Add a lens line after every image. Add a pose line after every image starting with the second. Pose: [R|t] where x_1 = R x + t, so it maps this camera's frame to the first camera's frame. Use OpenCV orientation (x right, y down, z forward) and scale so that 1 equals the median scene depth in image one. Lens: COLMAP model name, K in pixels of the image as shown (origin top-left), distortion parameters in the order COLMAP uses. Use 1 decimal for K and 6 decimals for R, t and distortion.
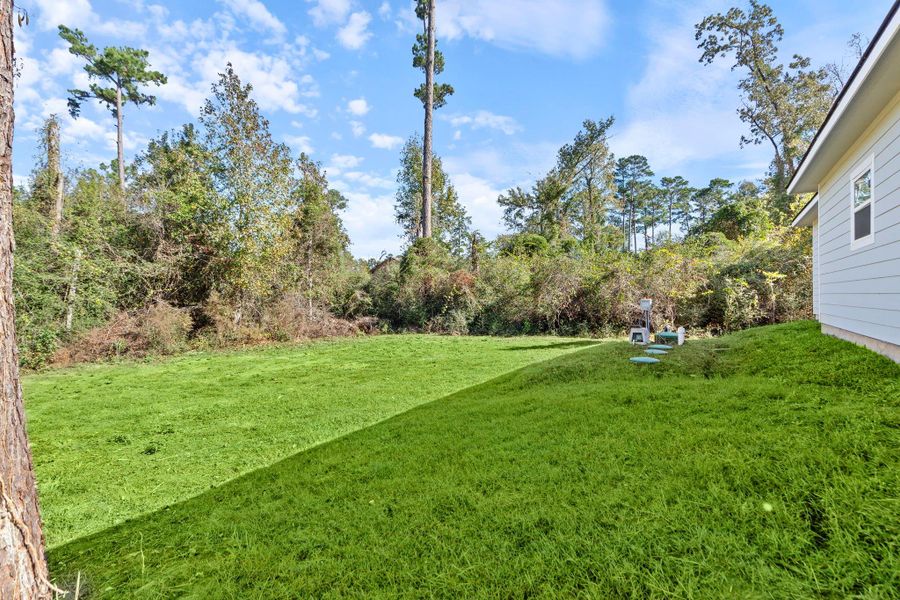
lens RADIAL K [[408.0, 0, 449.9], [0, 408.0, 295.2], [0, 0, 1]] dist [0.001994, -0.000775]
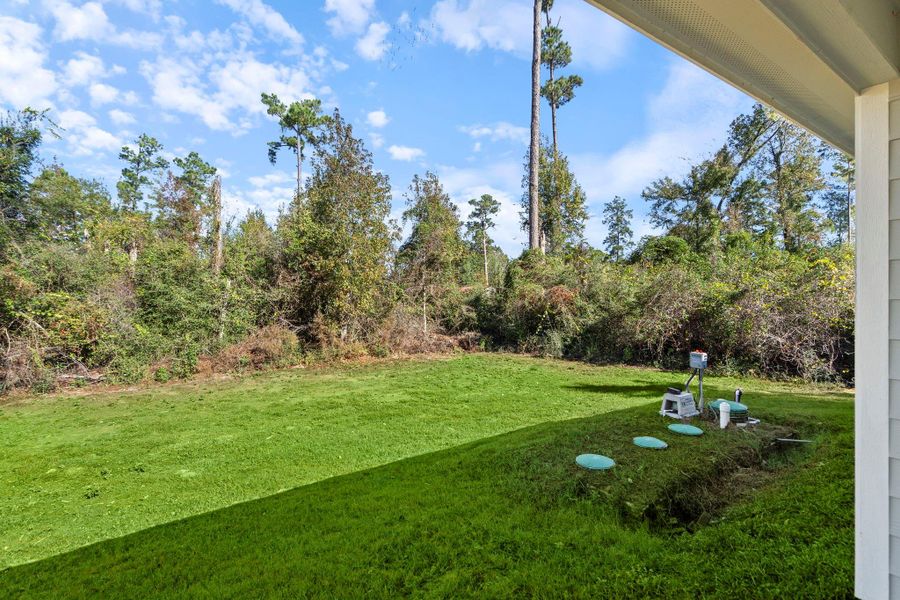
lens RADIAL K [[408.0, 0, 450.5], [0, 408.0, 299.3], [0, 0, 1]] dist [0.001994, -0.000775]
pose [[0.923535, -0.003530, -0.383498, 0.150241], [0.008092, 0.999914, 0.010283, -0.042460], [0.383429, -0.012600, 0.923484, 0.063019]]
